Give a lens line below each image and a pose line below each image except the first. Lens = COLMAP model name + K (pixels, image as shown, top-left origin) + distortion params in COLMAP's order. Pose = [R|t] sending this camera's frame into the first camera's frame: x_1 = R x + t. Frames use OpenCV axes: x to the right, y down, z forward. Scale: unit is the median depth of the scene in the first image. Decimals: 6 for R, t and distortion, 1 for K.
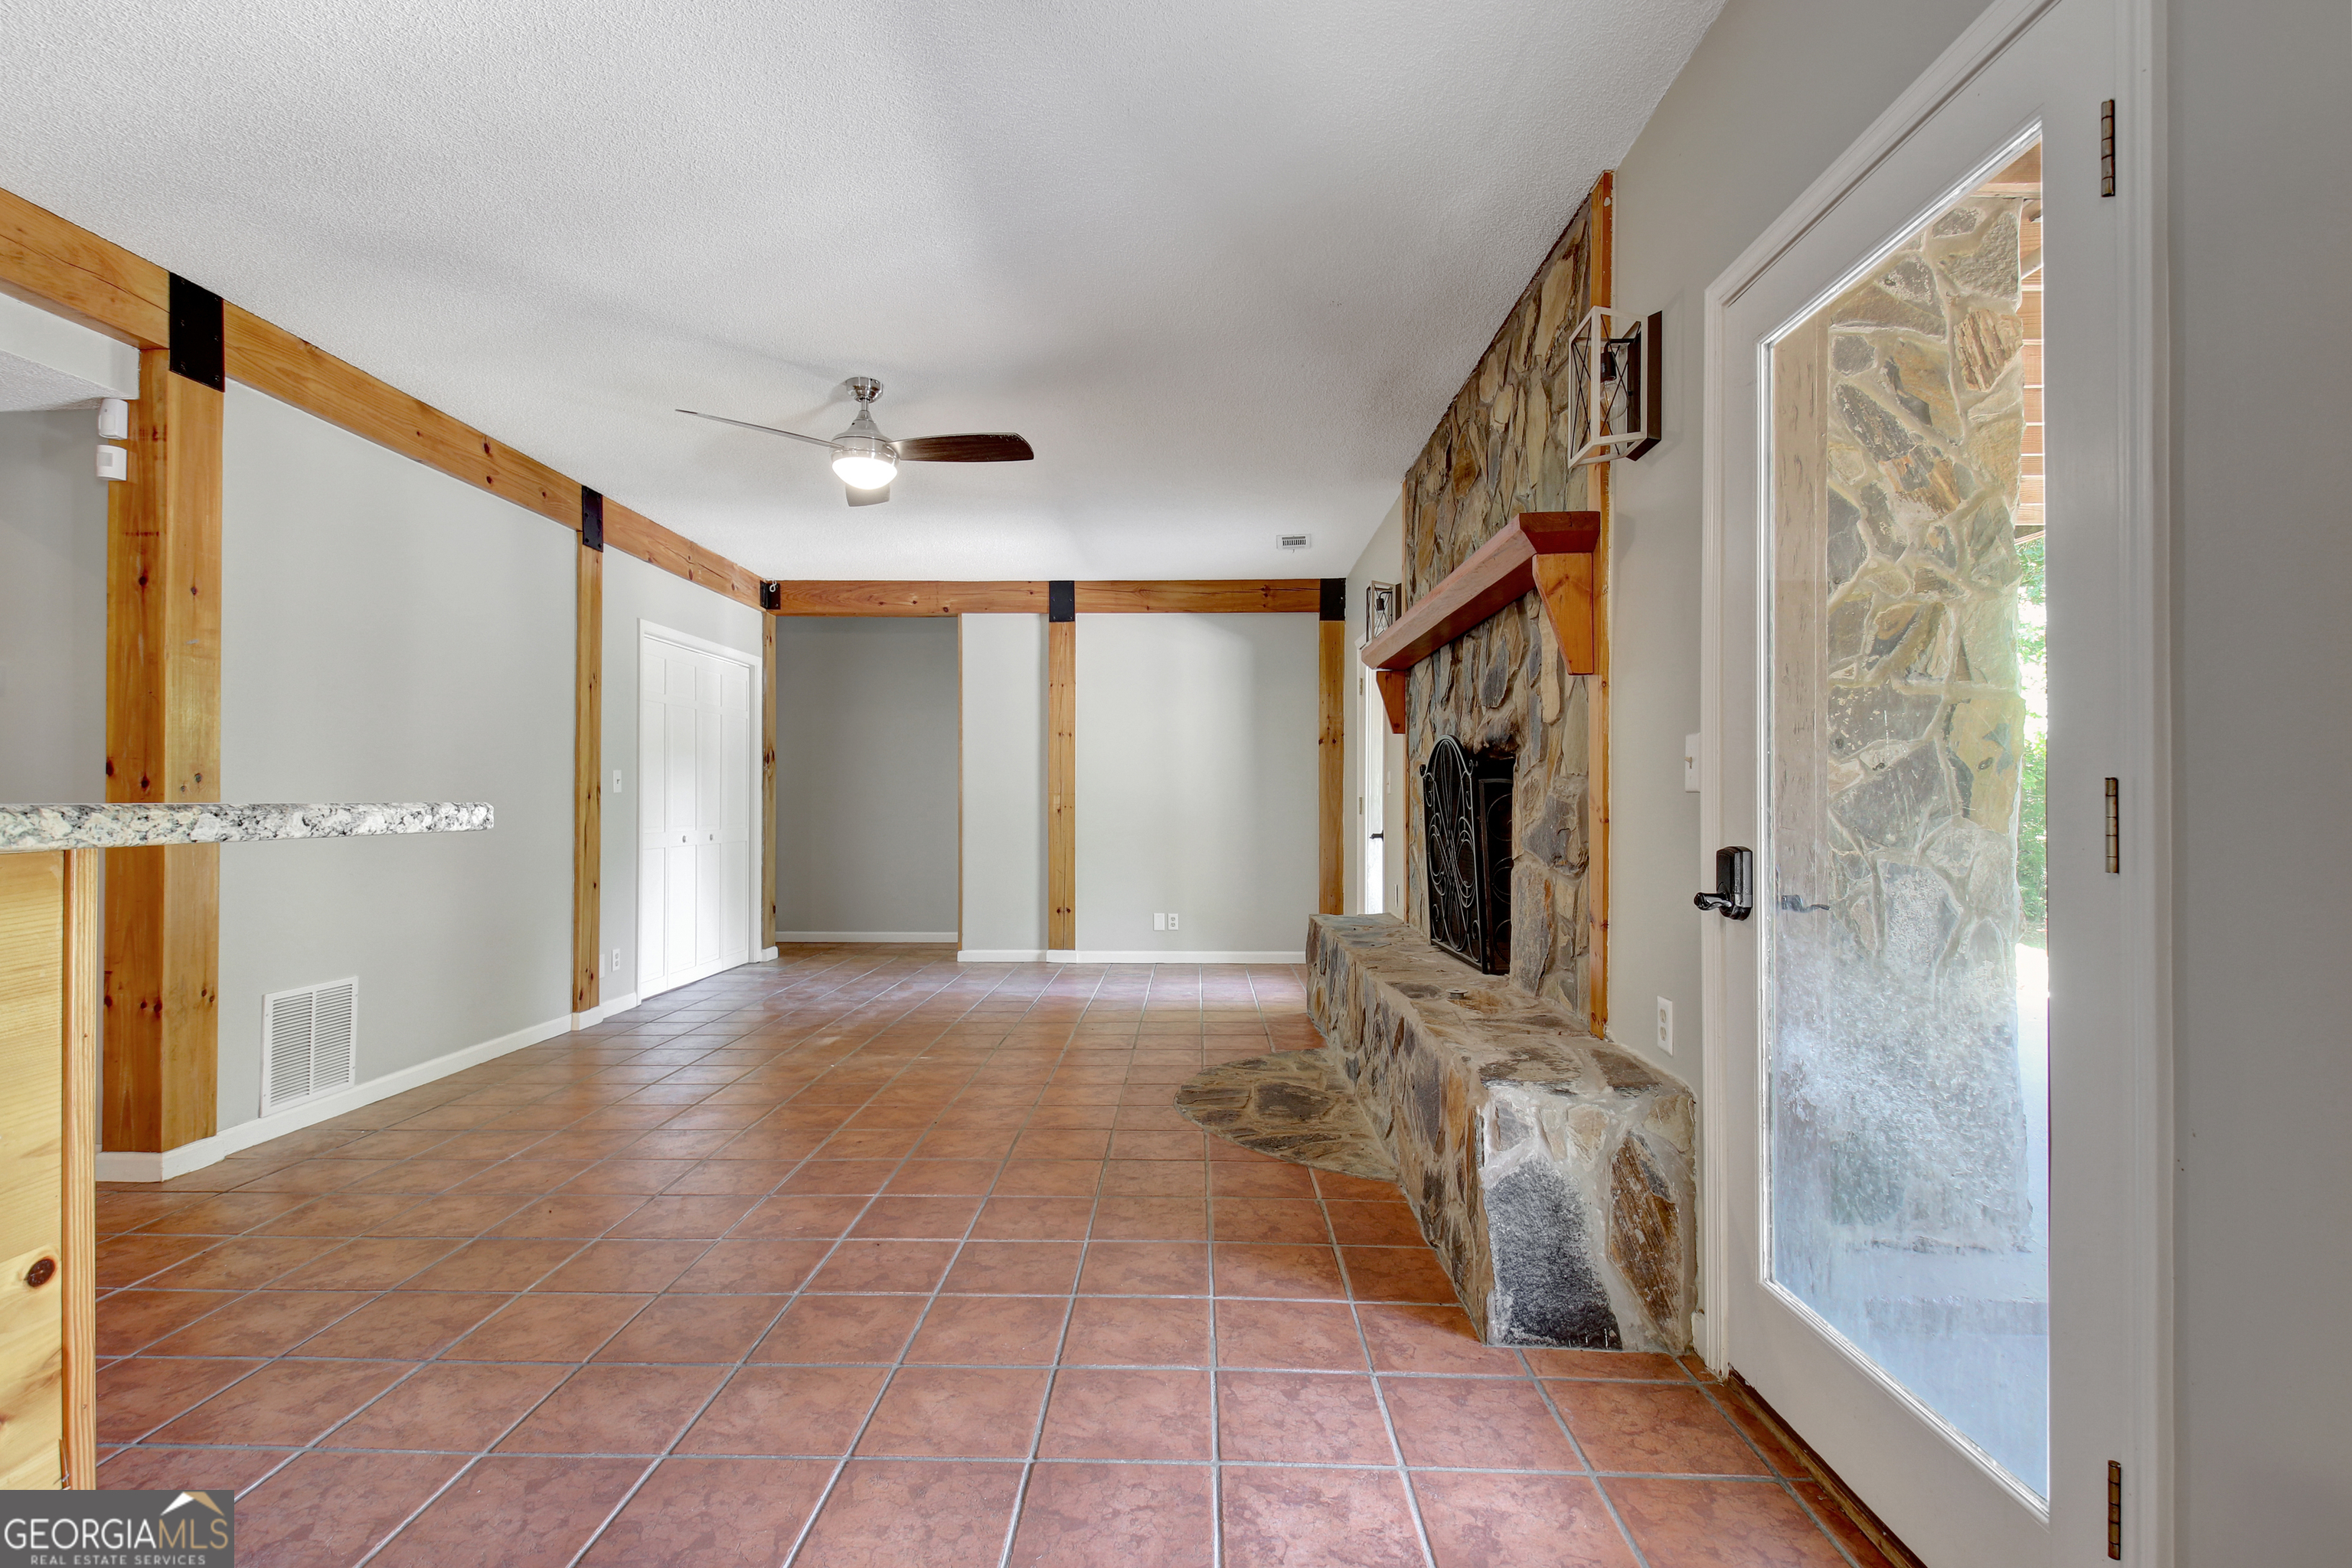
lens RADIAL K [[1128.6, 0, 1171.6], [0, 1128.6, 798.2], [0, 0, 1]] dist [0.021596, -0.000463]
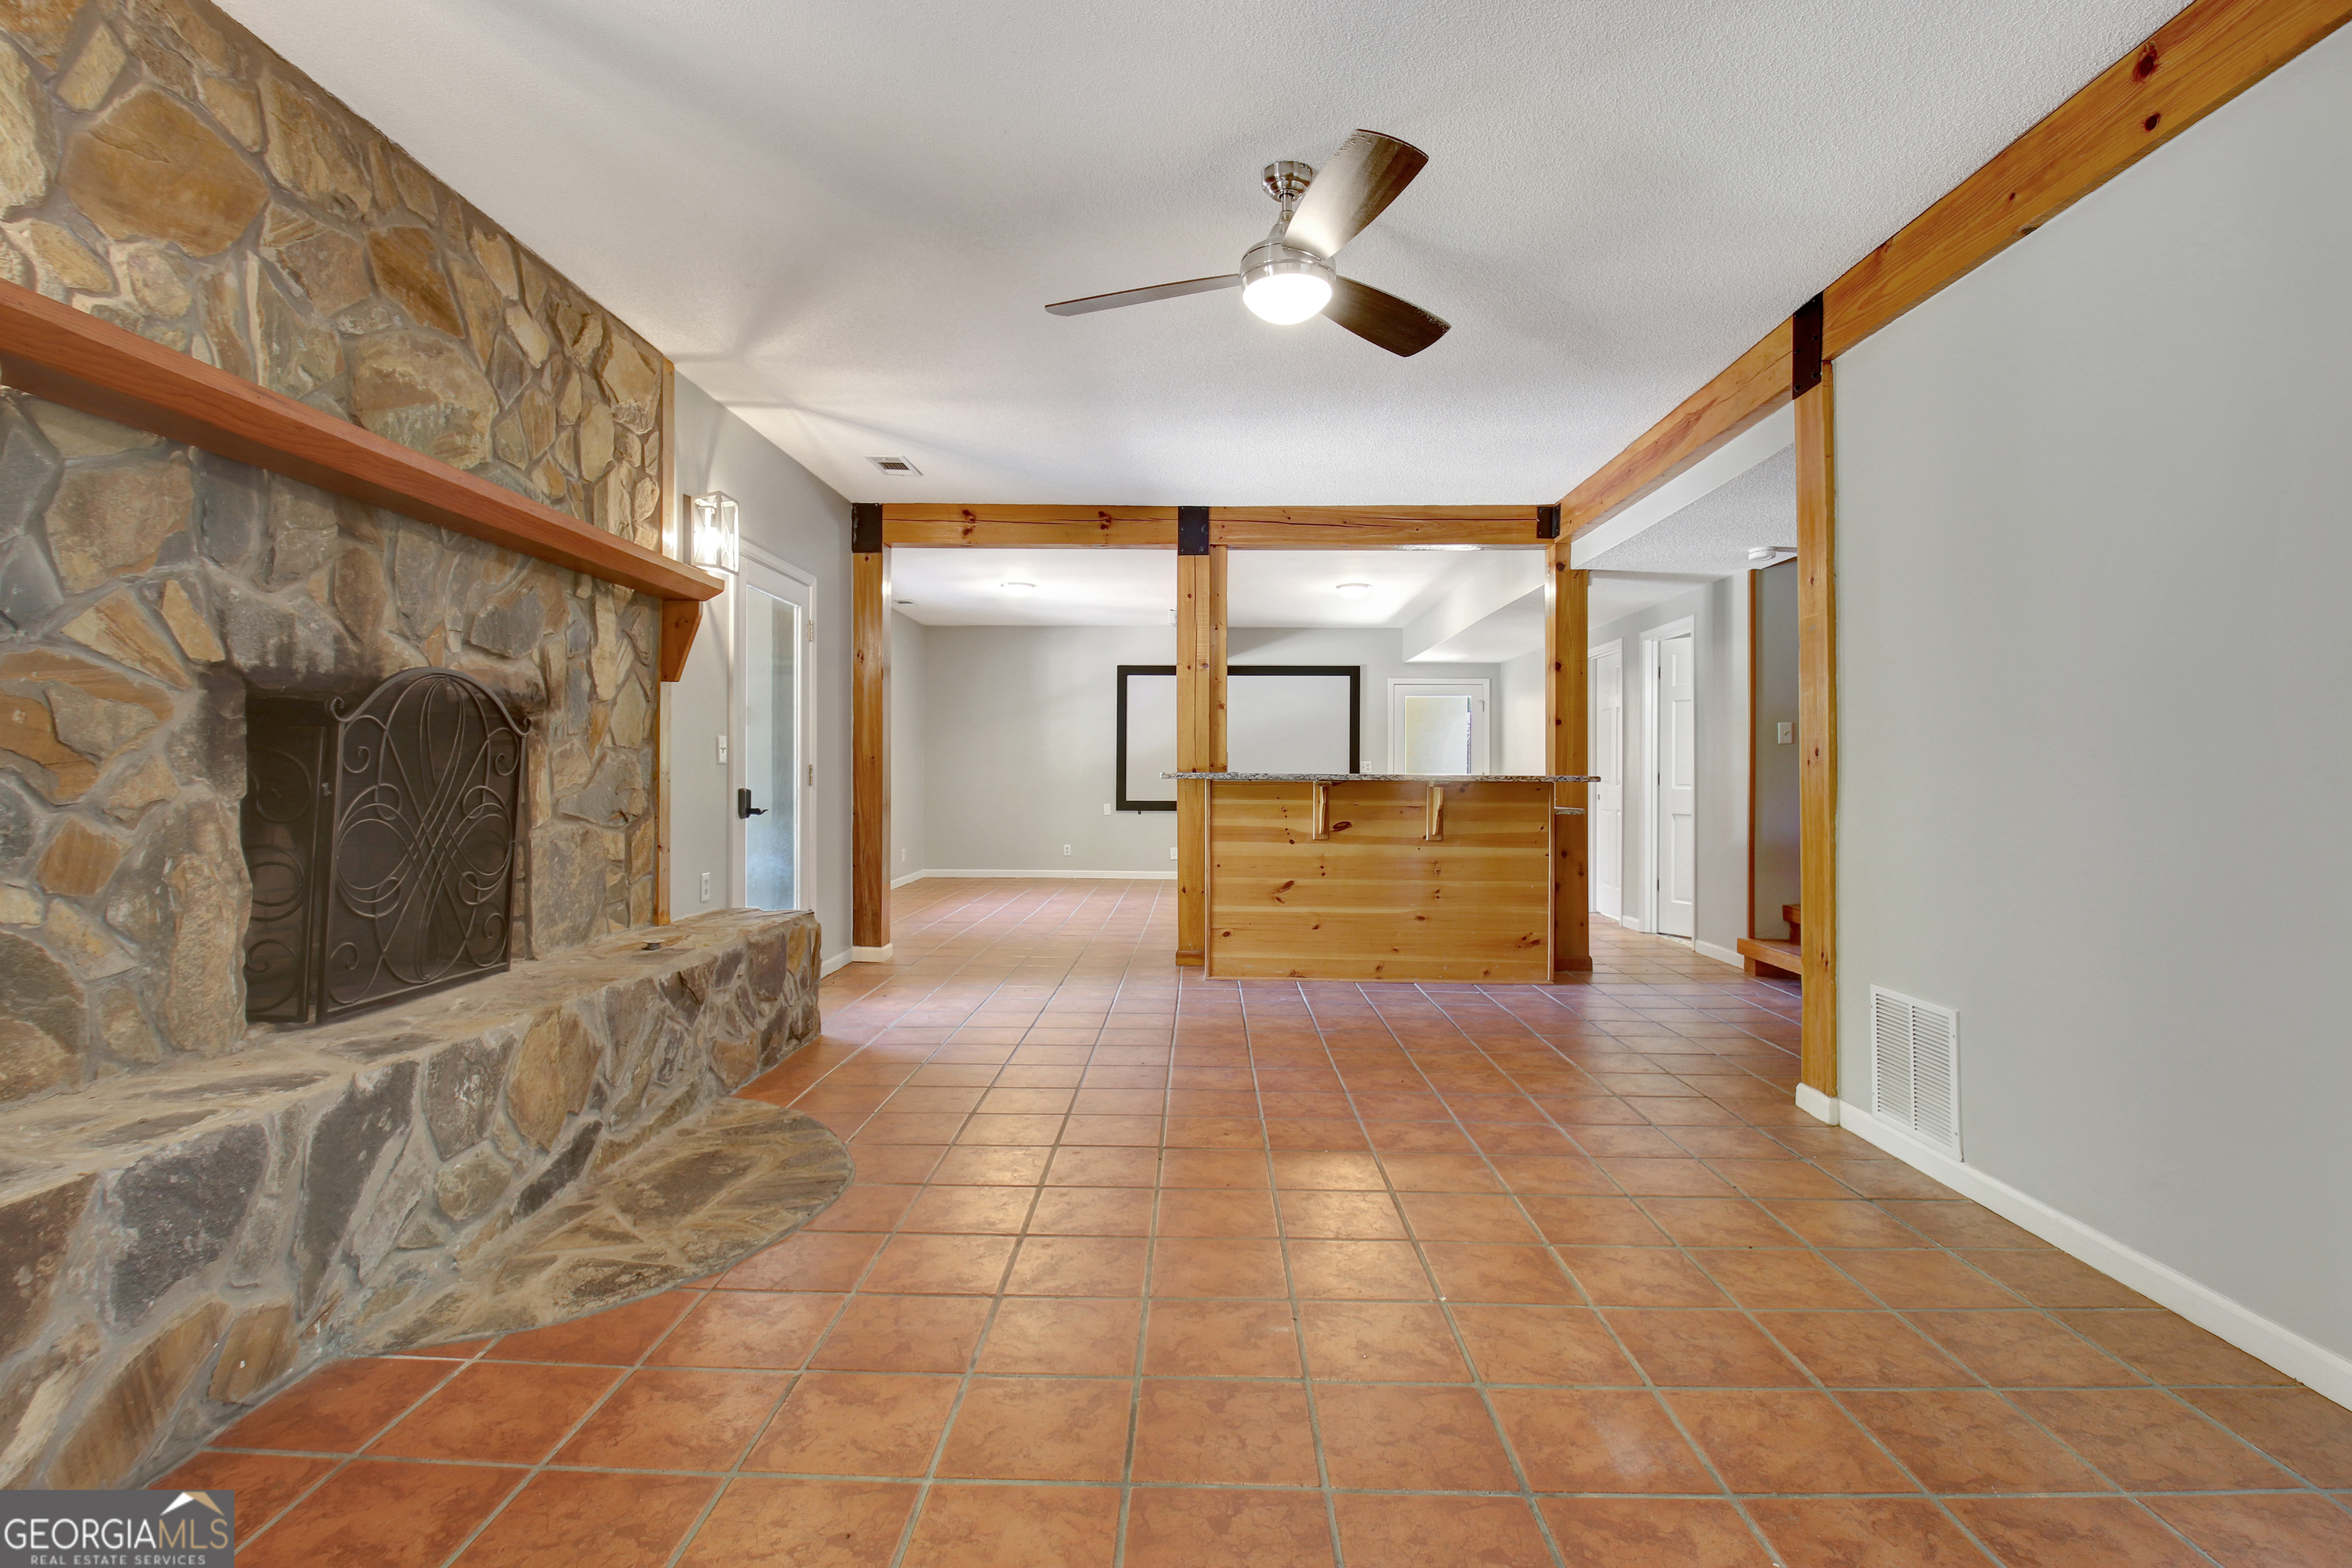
lens RADIAL K [[1097.9, 0, 1167.9], [0, 1097.9, 771.0], [0, 0, 1]] dist [-0.055453, 0.000143]
pose [[-0.999971, -0.003984, 0.006542, -0.224132], [-0.004044, 0.999949, -0.009238, 0.010236], [-0.006505, -0.009264, -0.999936, 1.838492]]
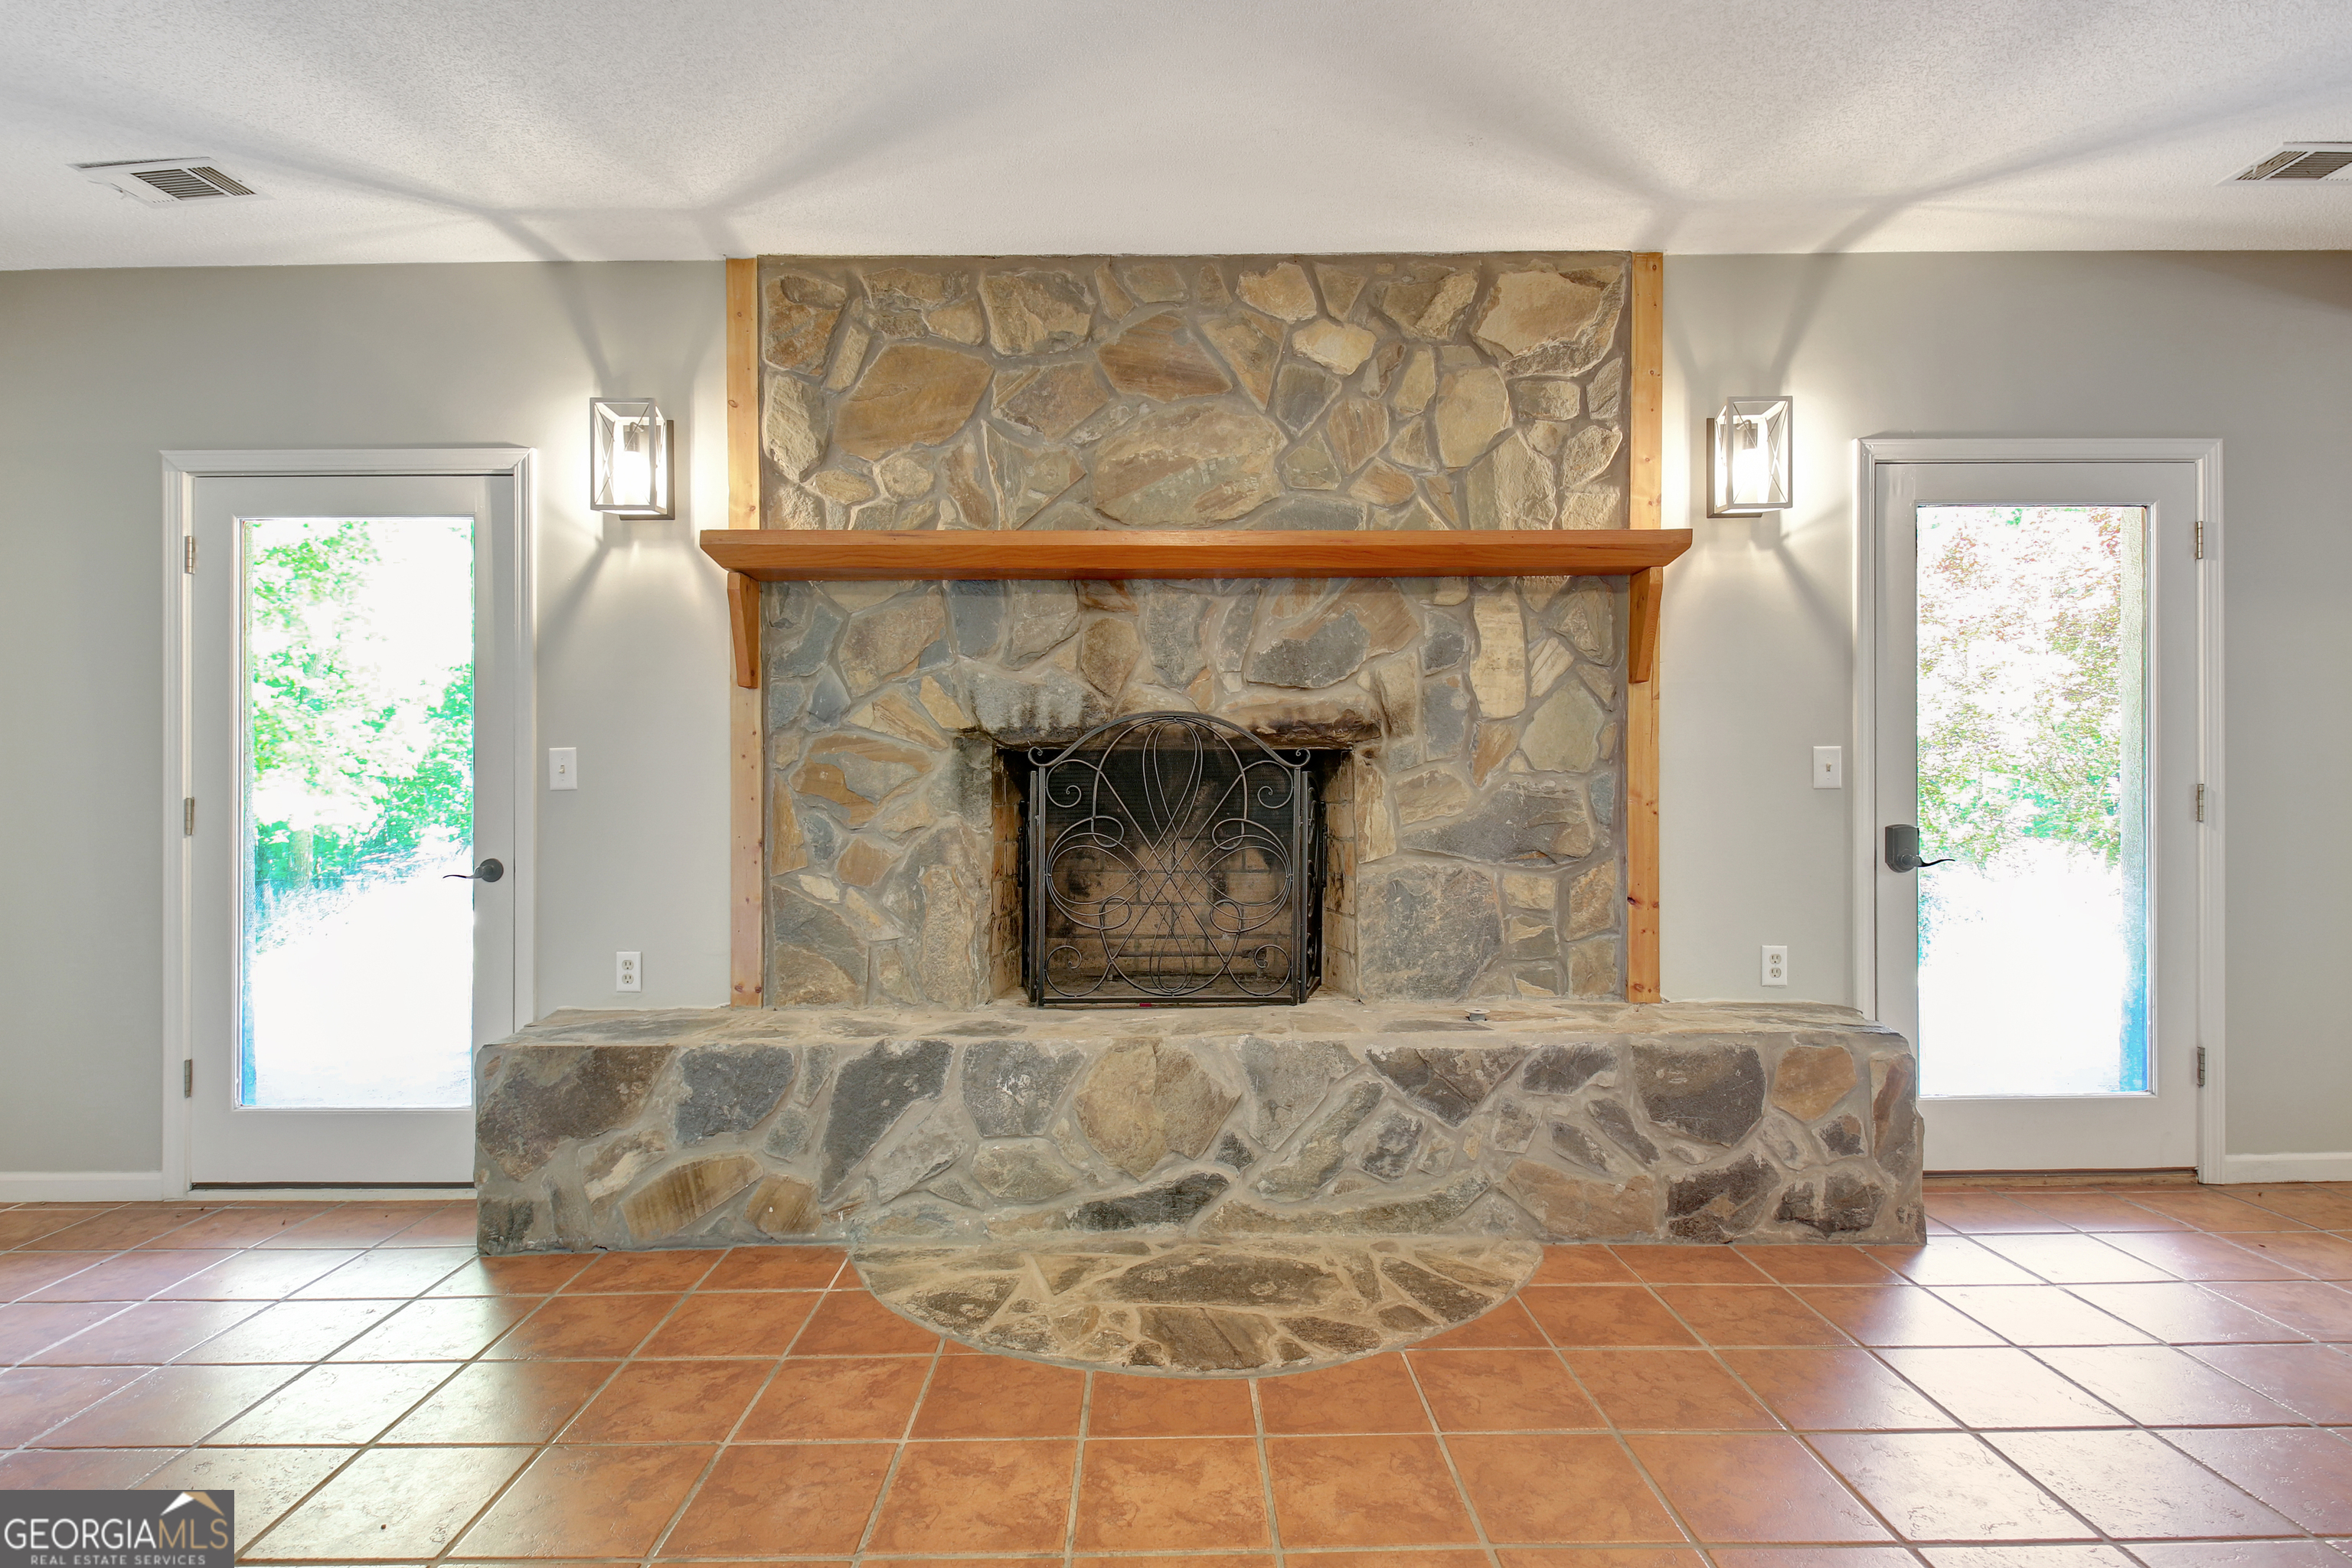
lens RADIAL K [[1128.6, 0, 1171.6], [0, 1128.6, 798.2], [0, 0, 1]] dist [0.021596, -0.000463]
pose [[-0.034593, -0.000998, 0.999401, -0.567711], [0.000656, 0.999999, 0.001021, -0.000134], [-0.999401, 0.000691, -0.034593, 1.141019]]
